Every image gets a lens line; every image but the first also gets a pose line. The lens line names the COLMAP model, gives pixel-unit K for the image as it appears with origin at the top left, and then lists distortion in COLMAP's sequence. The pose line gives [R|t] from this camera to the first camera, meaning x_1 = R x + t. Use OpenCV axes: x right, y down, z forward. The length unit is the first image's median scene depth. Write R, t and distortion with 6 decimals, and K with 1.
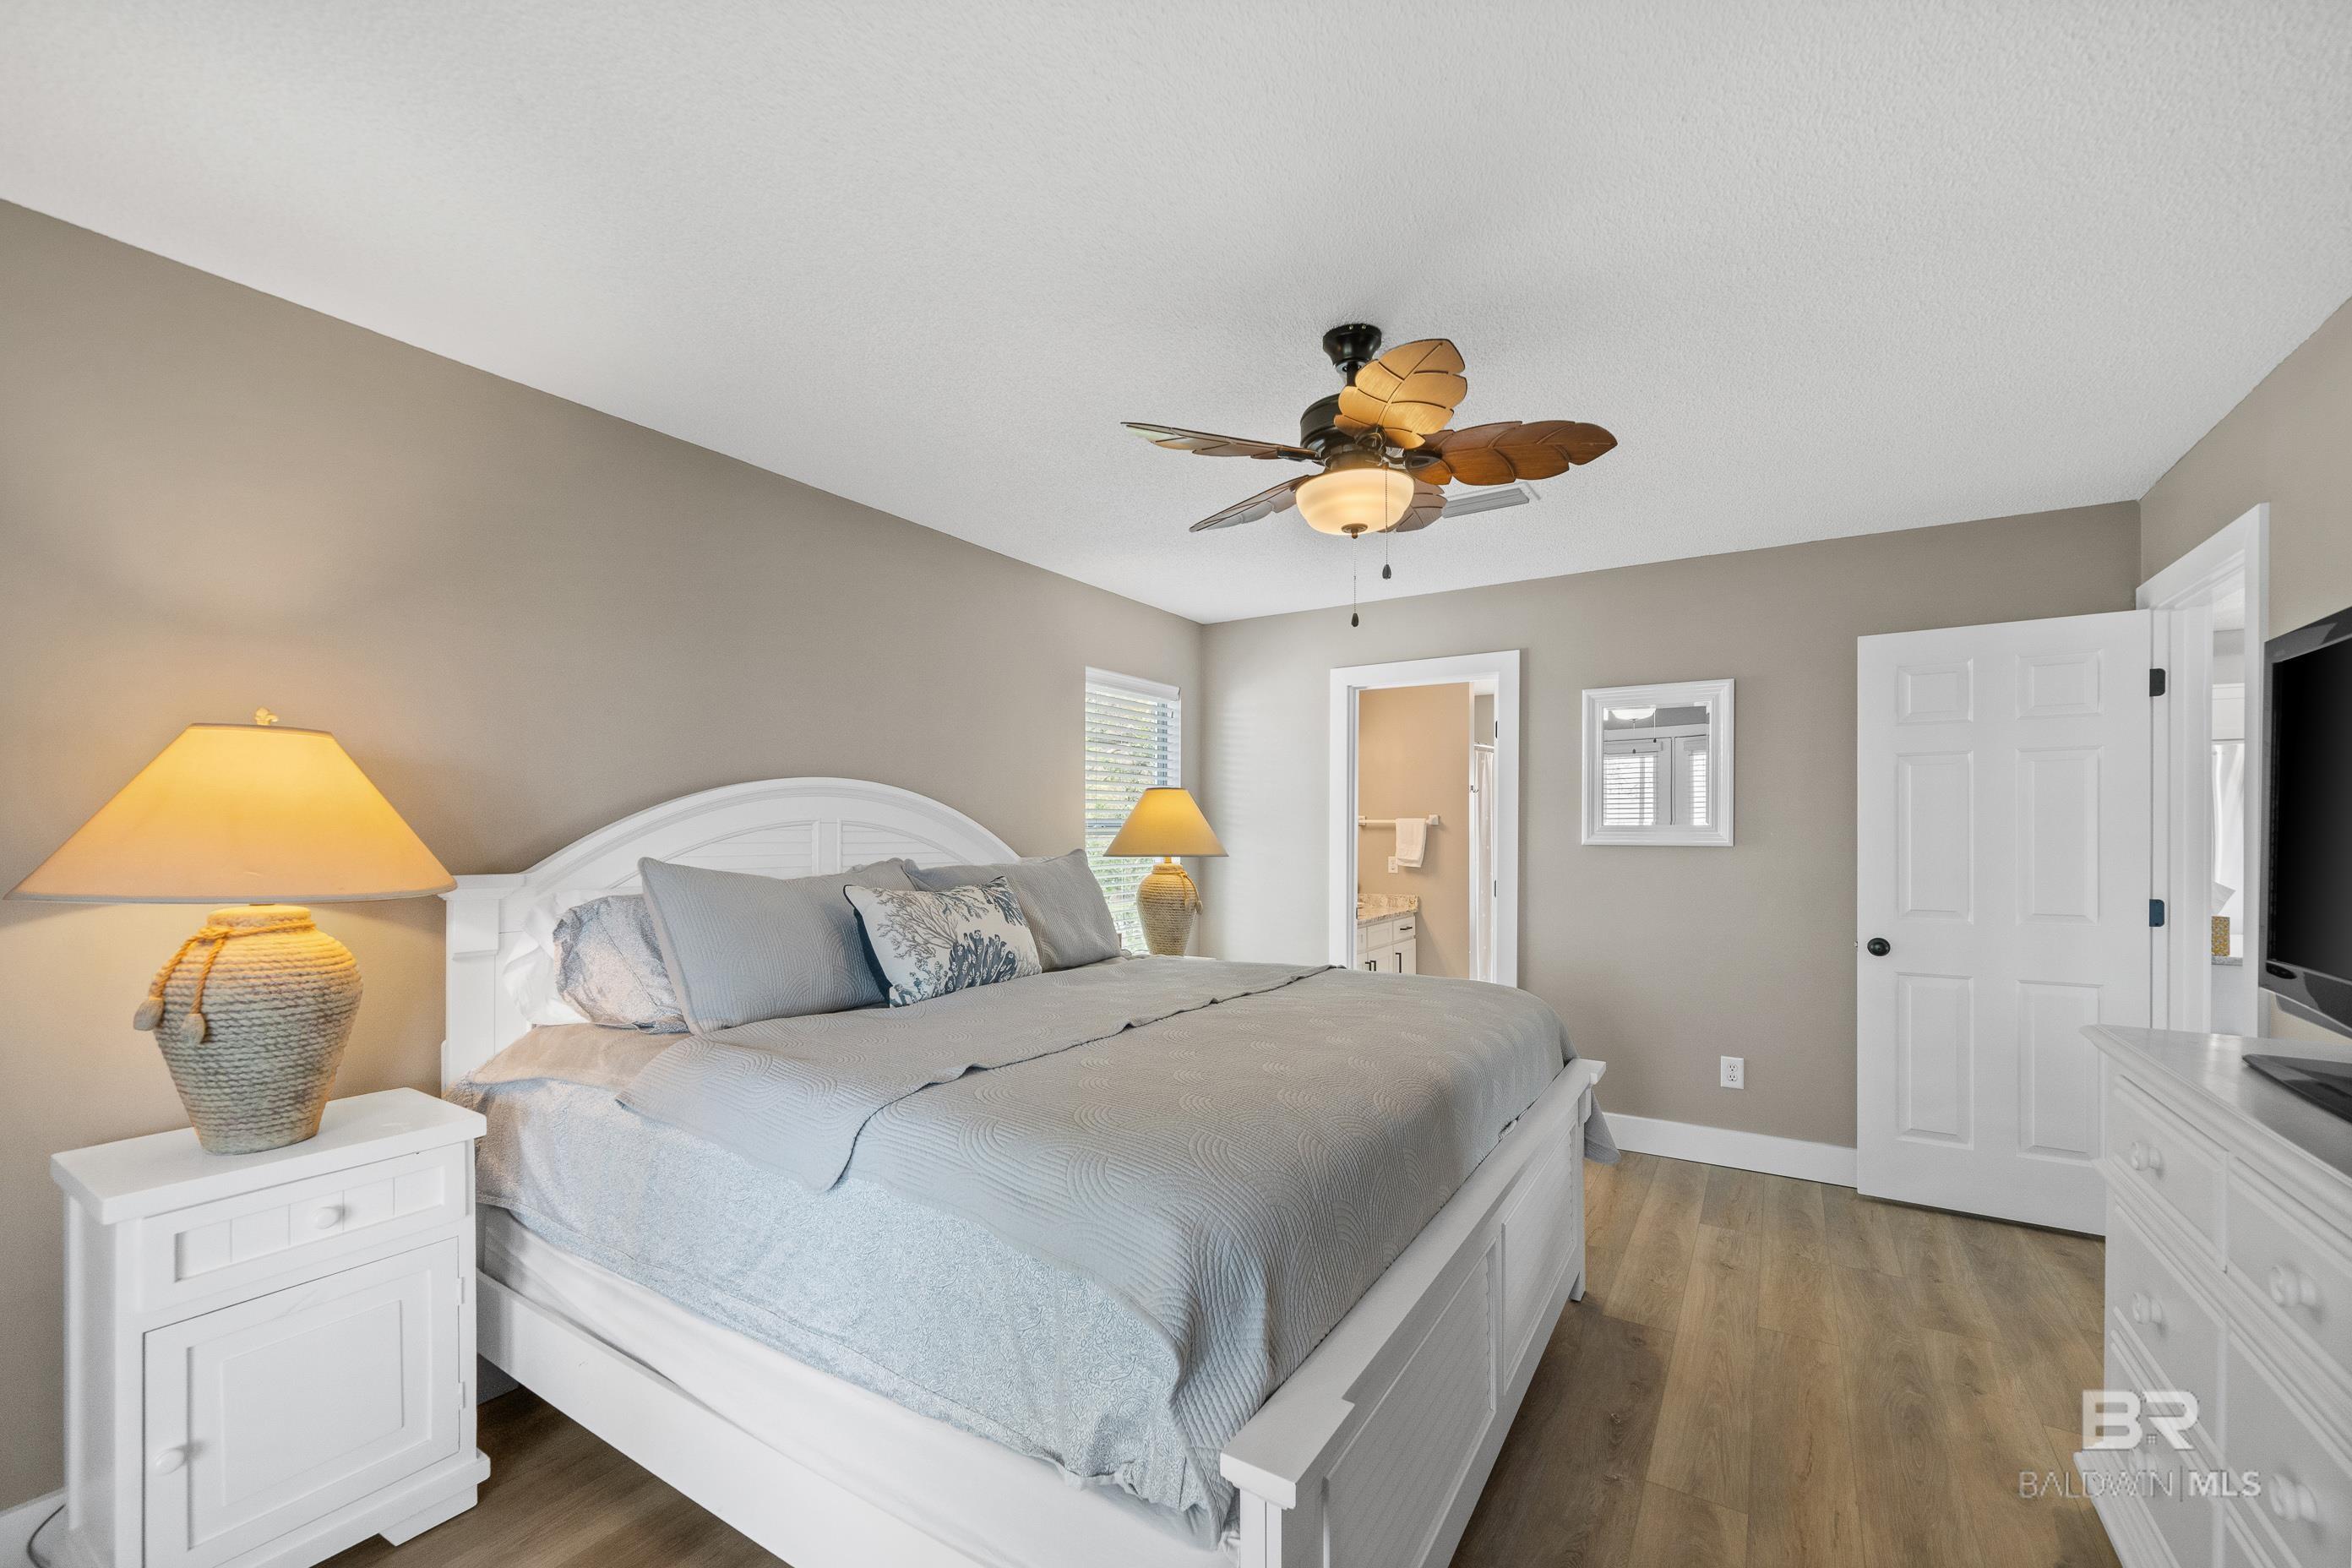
lens RADIAL K [[946.1, 0, 1173.6], [0, 946.1, 837.3], [0, 0, 1]] dist [0.000195, -0.000014]
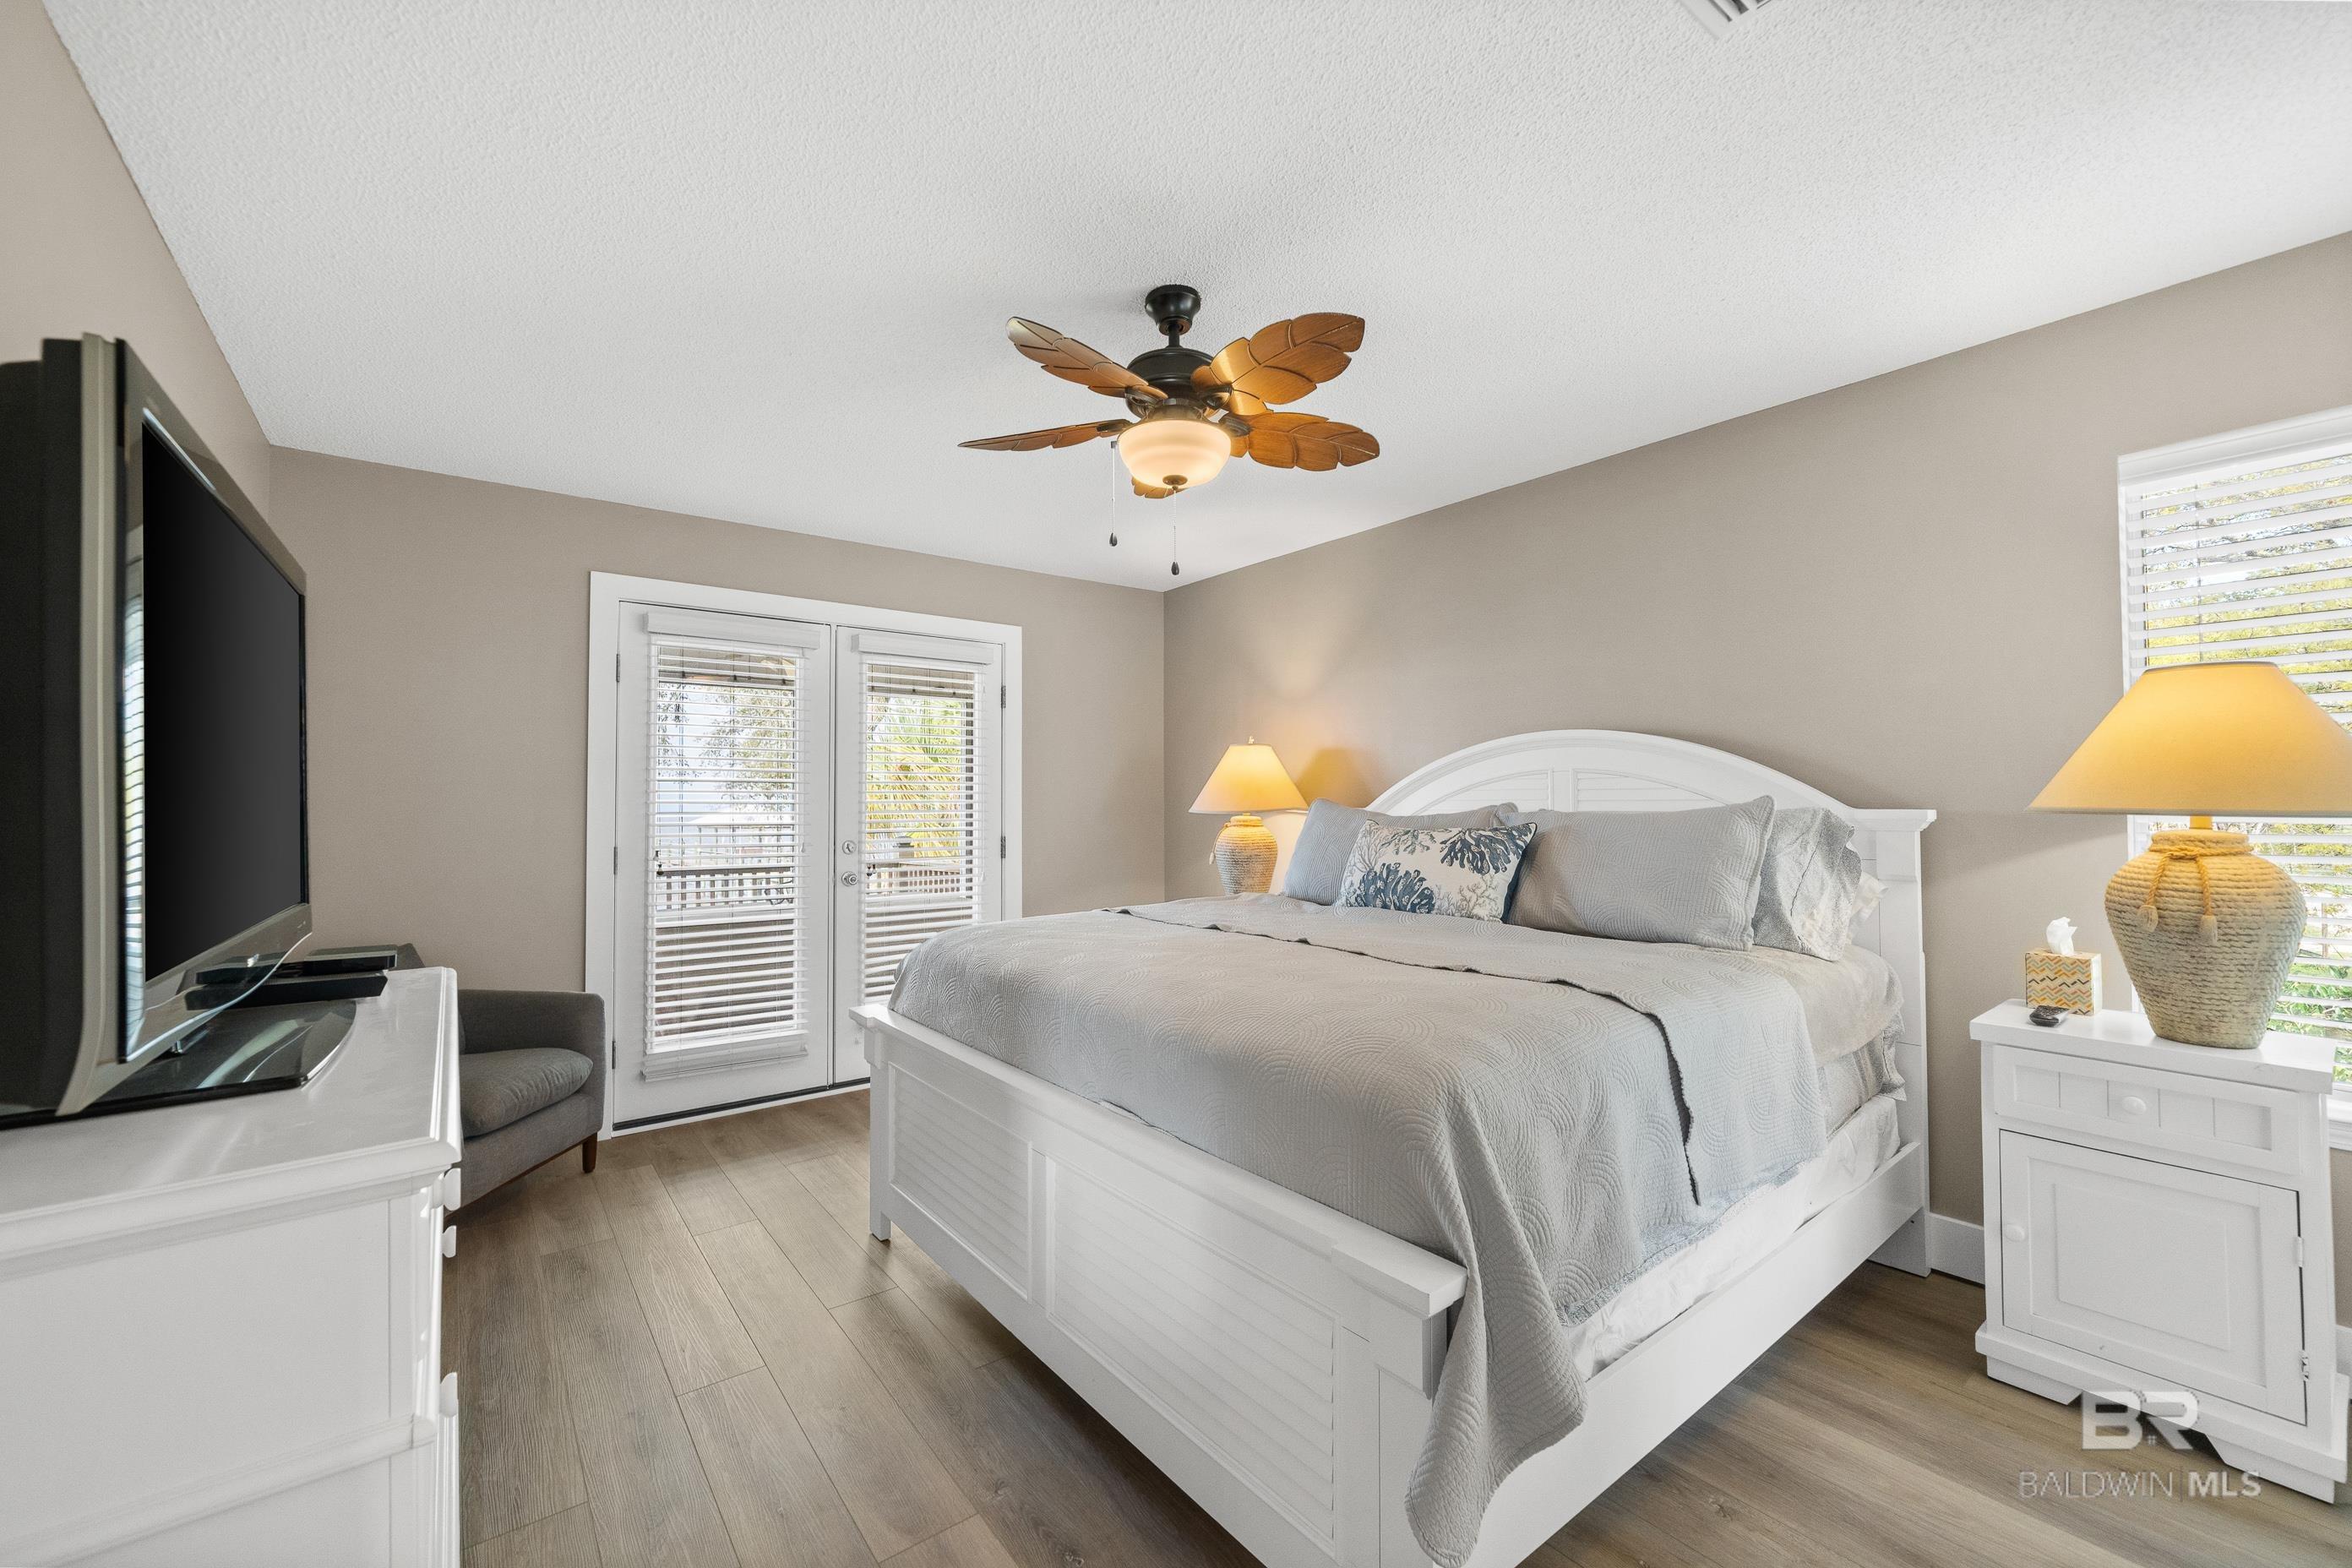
lens RADIAL K [[946.1, 0, 1179.3], [0, 946.1, 788.8], [0, 0, 1]] dist [0.000195, -0.000014]
pose [[-0.337217, -0.010400, -0.941369, 0.608449], [0.000679, 0.999936, -0.011291, 0.012660], [0.941427, -0.004447, -0.337188, 0.709378]]
